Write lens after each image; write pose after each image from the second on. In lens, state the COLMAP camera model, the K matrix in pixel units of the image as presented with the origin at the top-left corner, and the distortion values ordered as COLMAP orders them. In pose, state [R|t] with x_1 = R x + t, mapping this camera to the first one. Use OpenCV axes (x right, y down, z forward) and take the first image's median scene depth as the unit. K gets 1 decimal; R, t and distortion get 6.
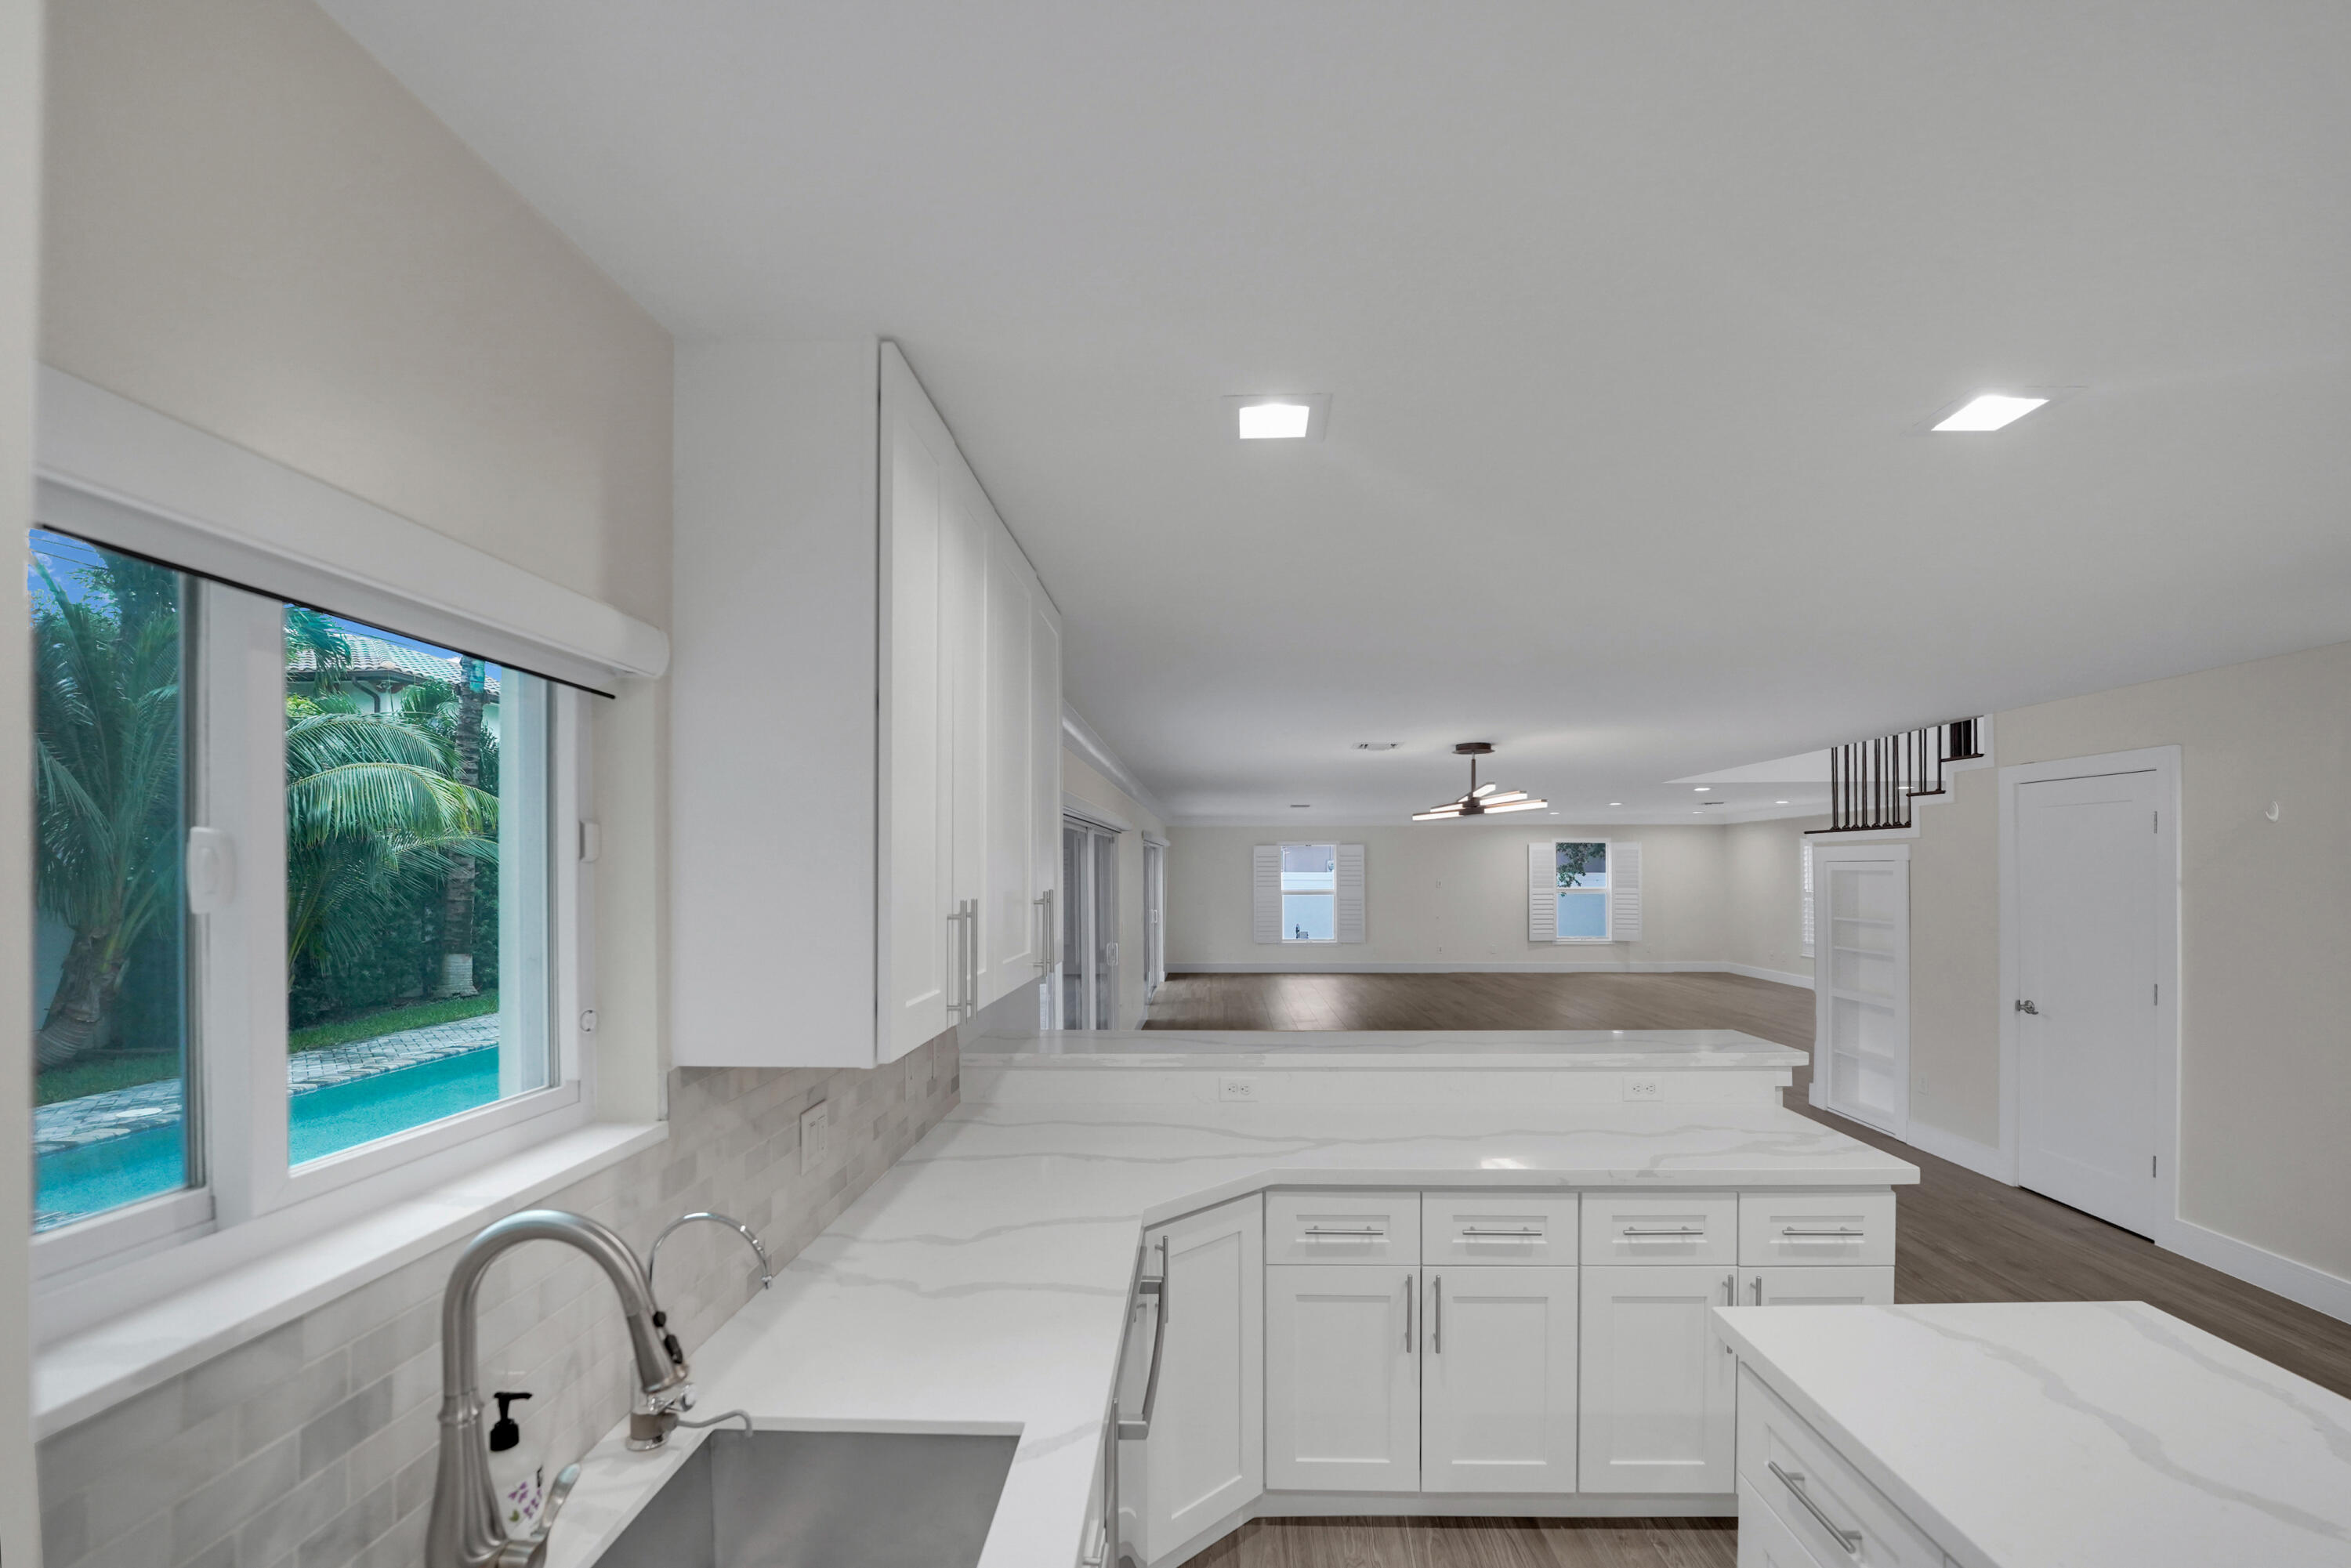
lens RADIAL K [[973.9, 0, 1180.6], [0, 973.9, 788.6], [0, 0, 1]] dist [-0.026783, 0.000435]
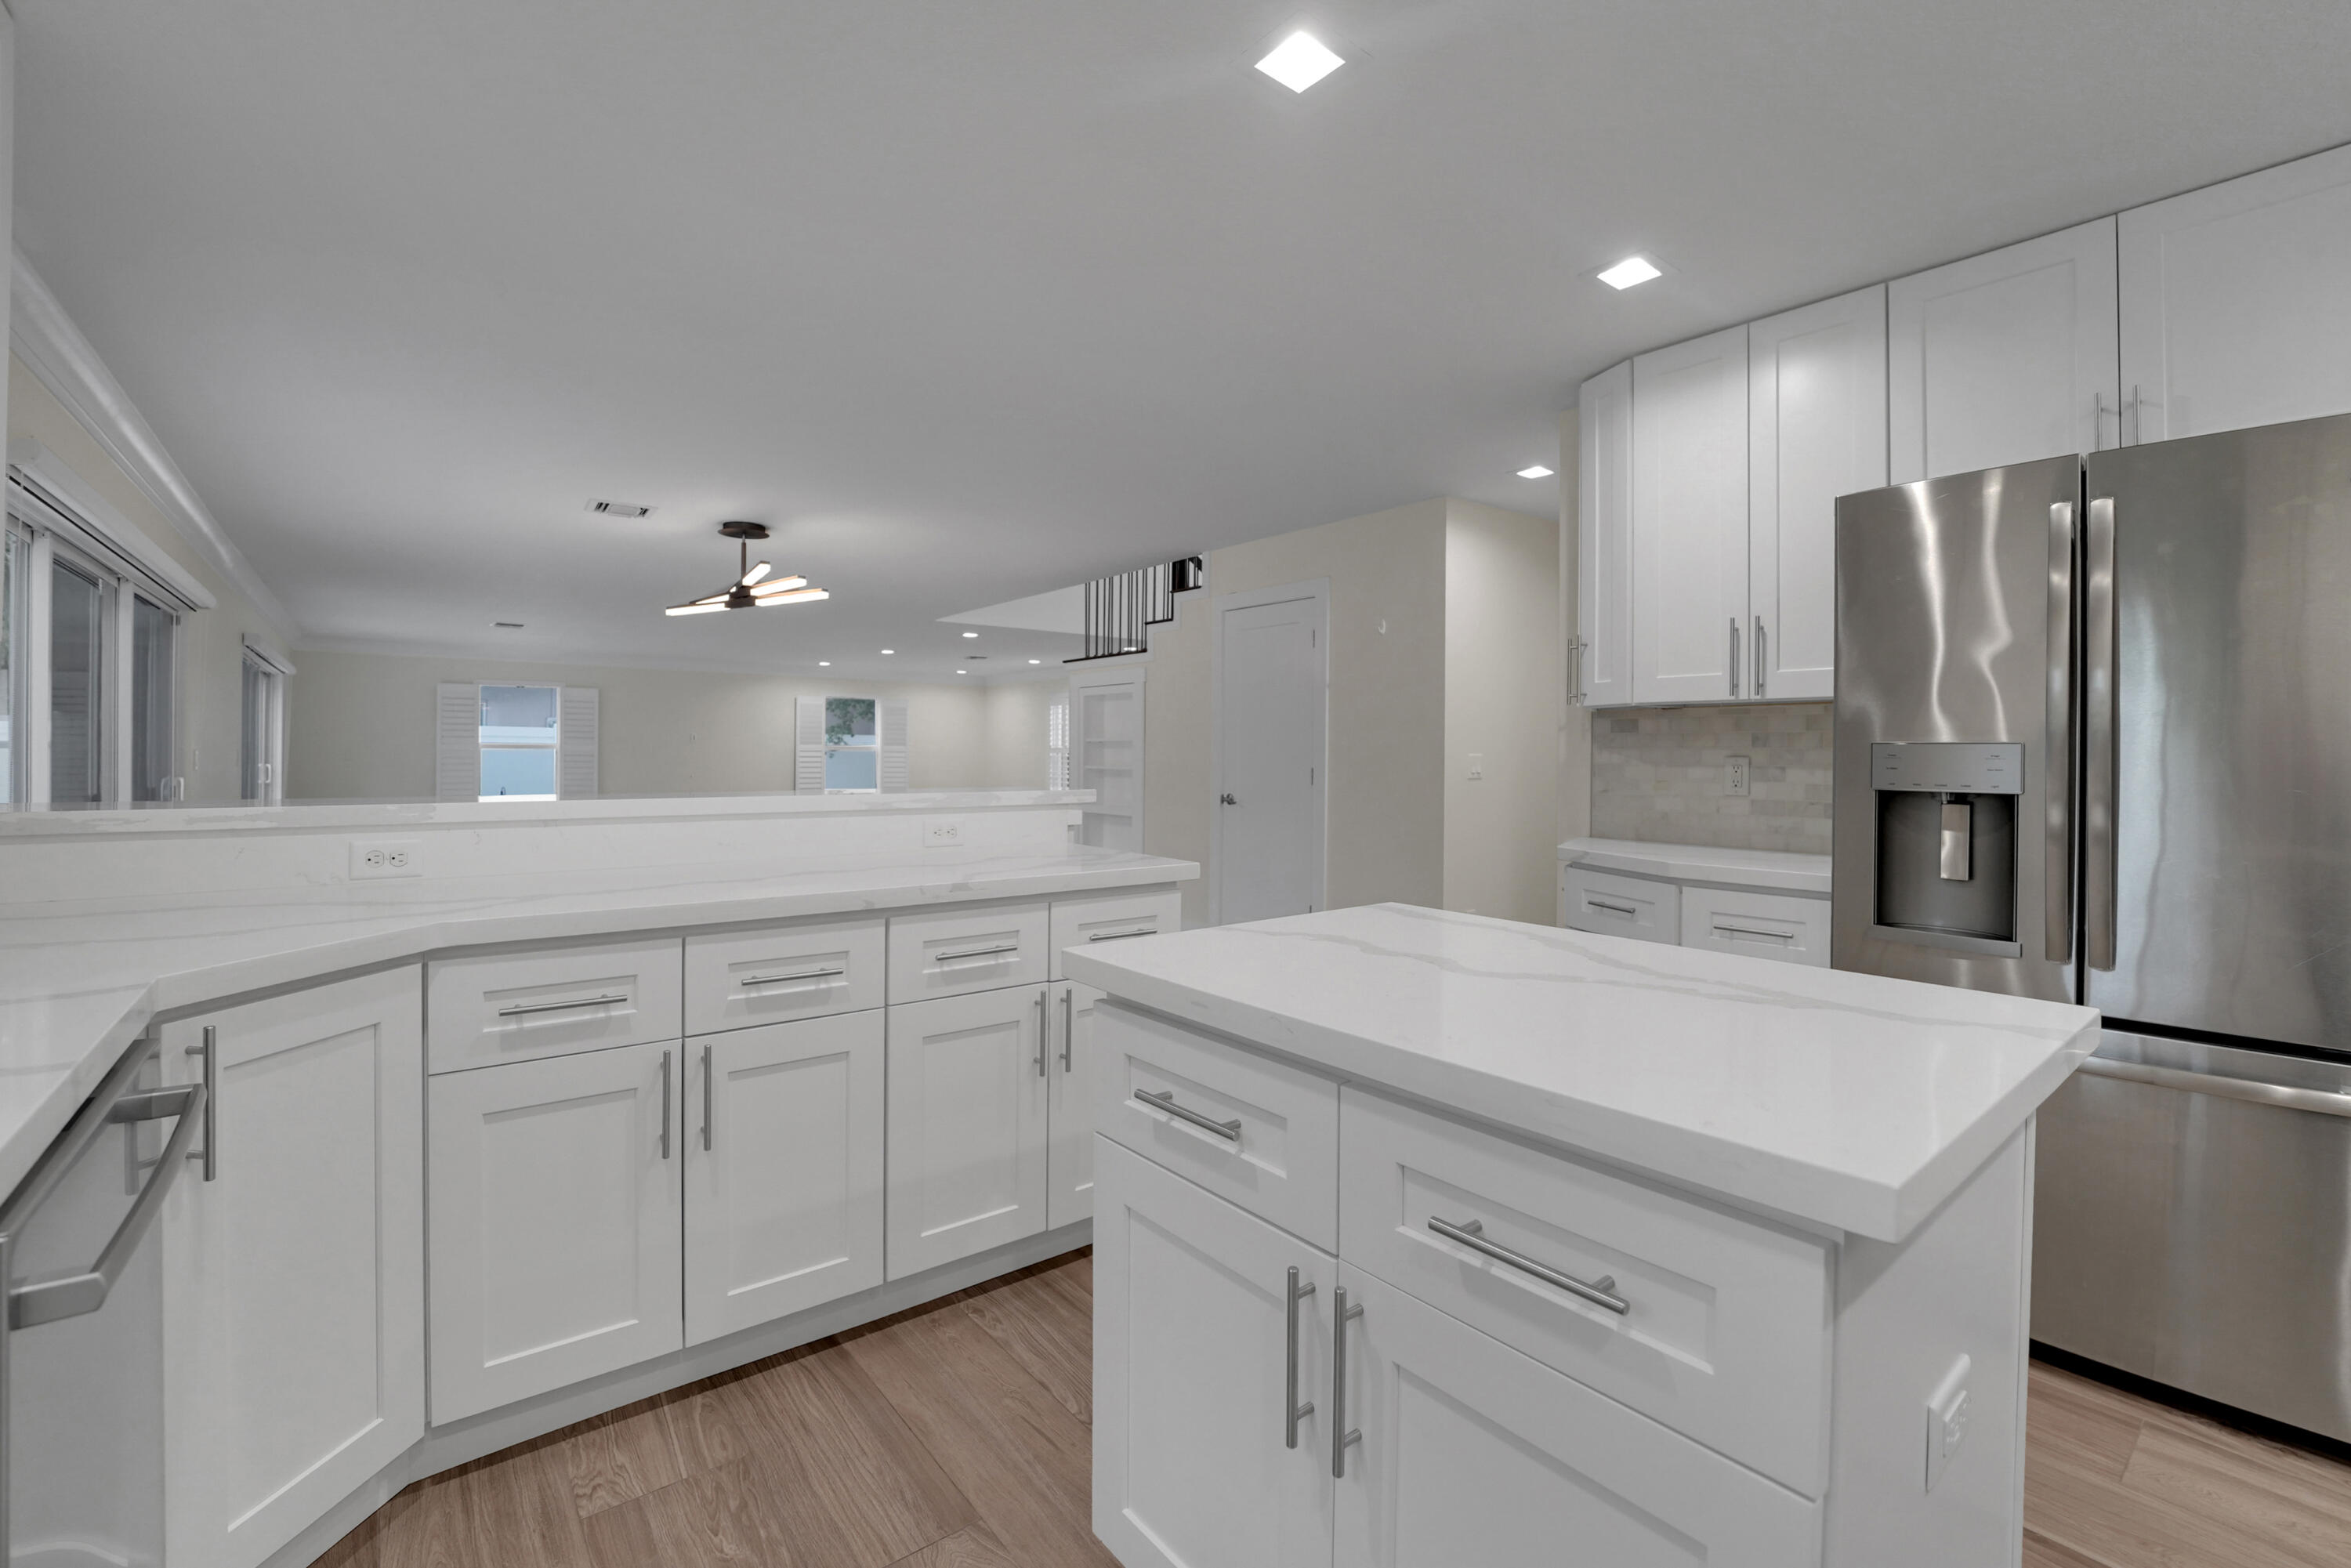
lens RADIAL K [[990.2, 0, 1126.2], [0, 990.2, 745.4], [0, 0, 1]] dist [-0.026298, 0.000661]
pose [[0.777717, 0.011696, 0.628506, 0.040418], [-0.017214, 0.999848, 0.002695, 0.264699], [-0.628379, -0.012915, 0.777800, 0.216462]]
